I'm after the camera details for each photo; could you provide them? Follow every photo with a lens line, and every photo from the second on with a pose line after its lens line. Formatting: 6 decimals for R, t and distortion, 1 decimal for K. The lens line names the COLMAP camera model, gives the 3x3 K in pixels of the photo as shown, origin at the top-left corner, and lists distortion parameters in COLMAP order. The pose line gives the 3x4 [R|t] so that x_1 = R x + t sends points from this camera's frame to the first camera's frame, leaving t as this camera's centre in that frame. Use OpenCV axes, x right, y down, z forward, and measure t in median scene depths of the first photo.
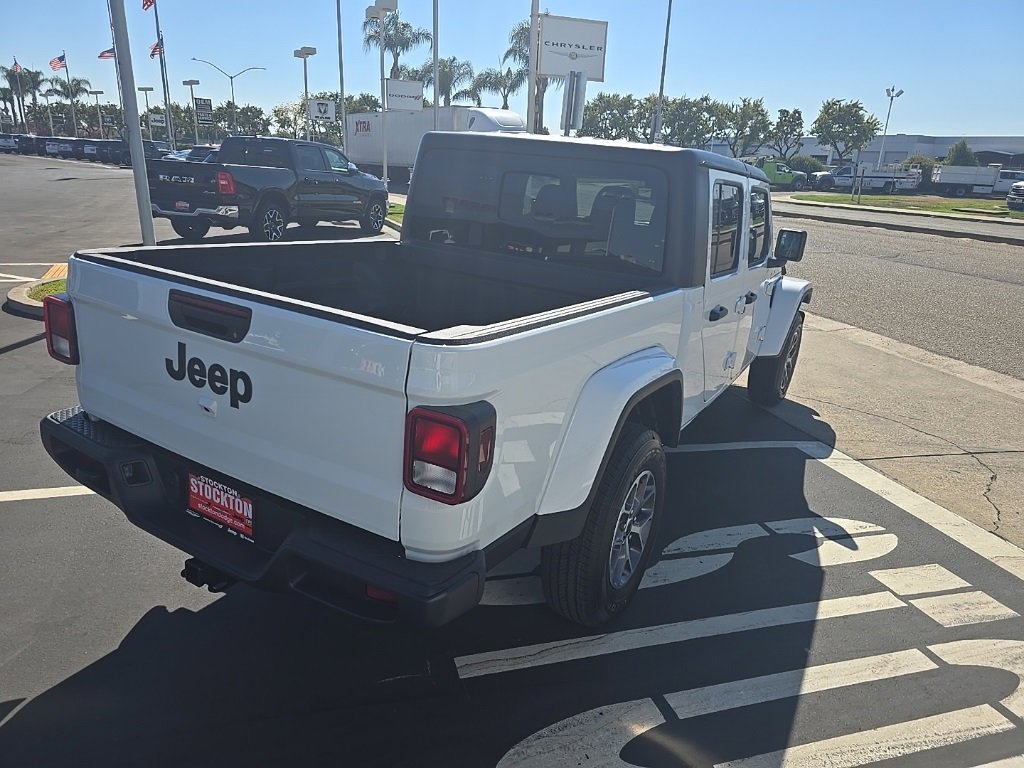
lens RADIAL K [[693.2, 0, 510.5], [0, 693.2, 380.3], [0, 0, 1]] dist [0.043240, -0.033646]
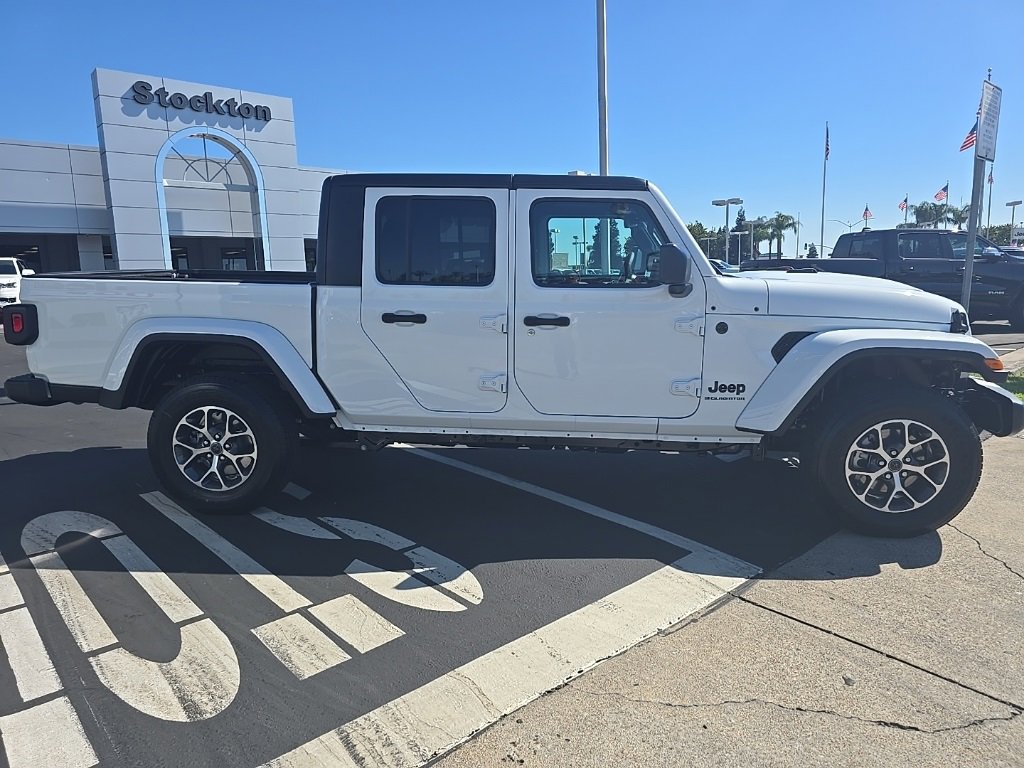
lens RADIAL K [[689.2, 0, 508.5], [0, 689.2, 379.4], [0, 0, 1]] dist [0.050979, -0.041990]
pose [[0.414102, 0.076043, -0.907048, 1.686737], [-0.229571, 0.973014, -0.023234, -0.022574], [0.880804, 0.217854, 0.420385, 0.917159]]
